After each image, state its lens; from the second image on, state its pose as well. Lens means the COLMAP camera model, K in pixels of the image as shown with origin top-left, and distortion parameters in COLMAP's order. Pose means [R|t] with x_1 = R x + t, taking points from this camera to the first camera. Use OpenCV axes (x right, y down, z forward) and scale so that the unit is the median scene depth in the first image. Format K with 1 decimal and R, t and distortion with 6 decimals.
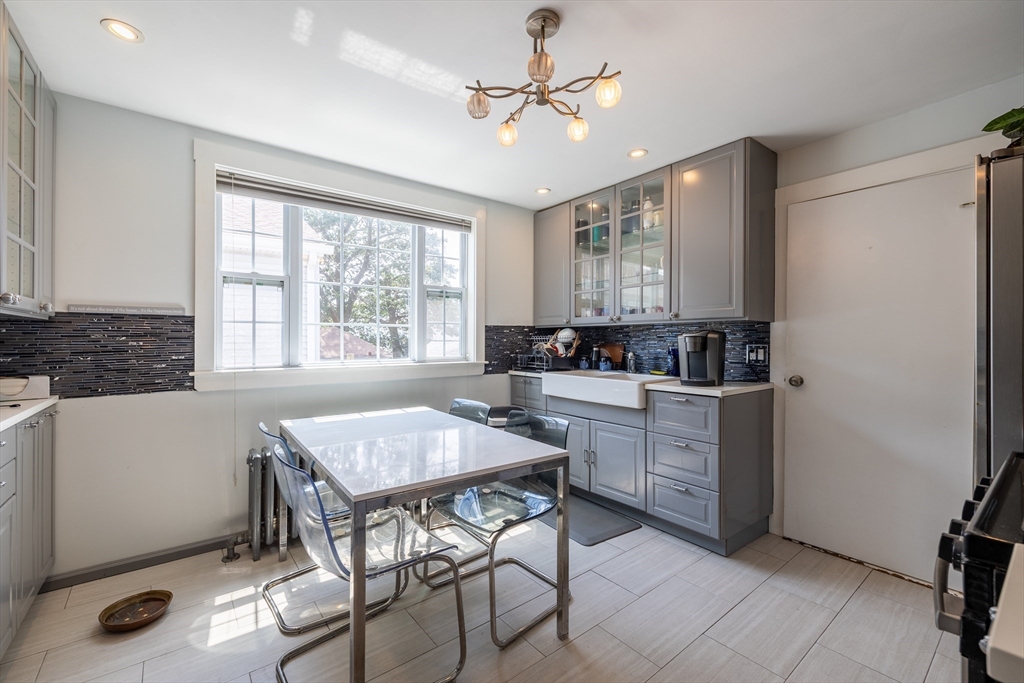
lens RADIAL K [[426.8, 0, 514.0], [0, 426.8, 340.1], [0, 0, 1]] dist [0.002638, 0.000298]
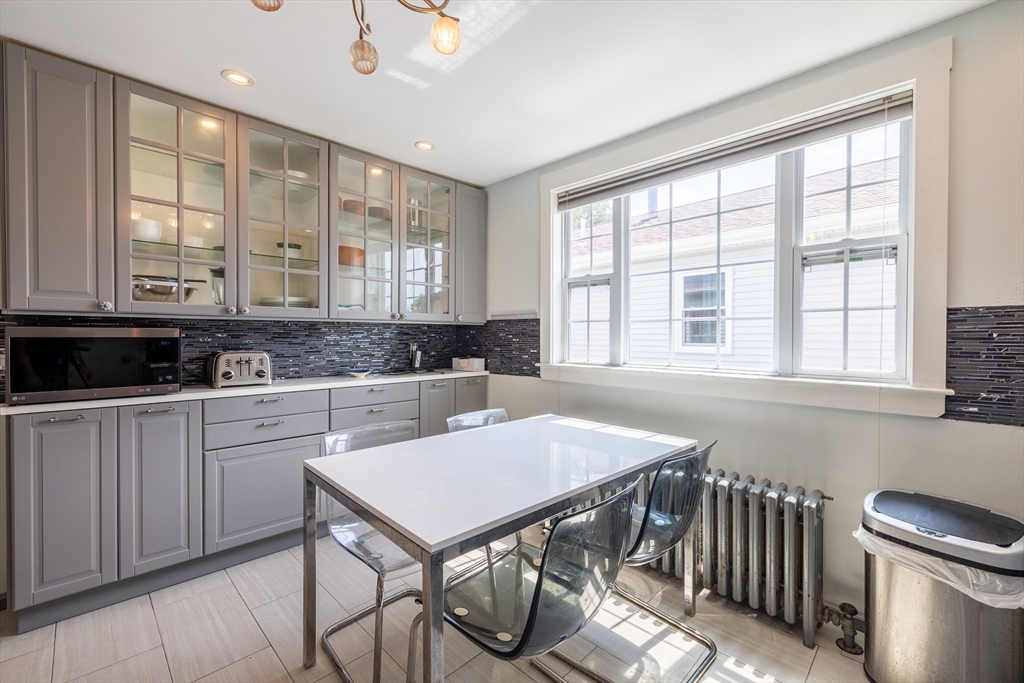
lens RADIAL K [[426.8, 0, 511.4], [0, 426.8, 338.1], [0, 0, 1]] dist [0.002638, 0.000298]
pose [[0.119513, 0.018867, -0.992653, 0.444156], [0.007772, 0.999771, 0.019938, -0.022560], [0.992802, -0.010097, 0.119339, 0.692325]]
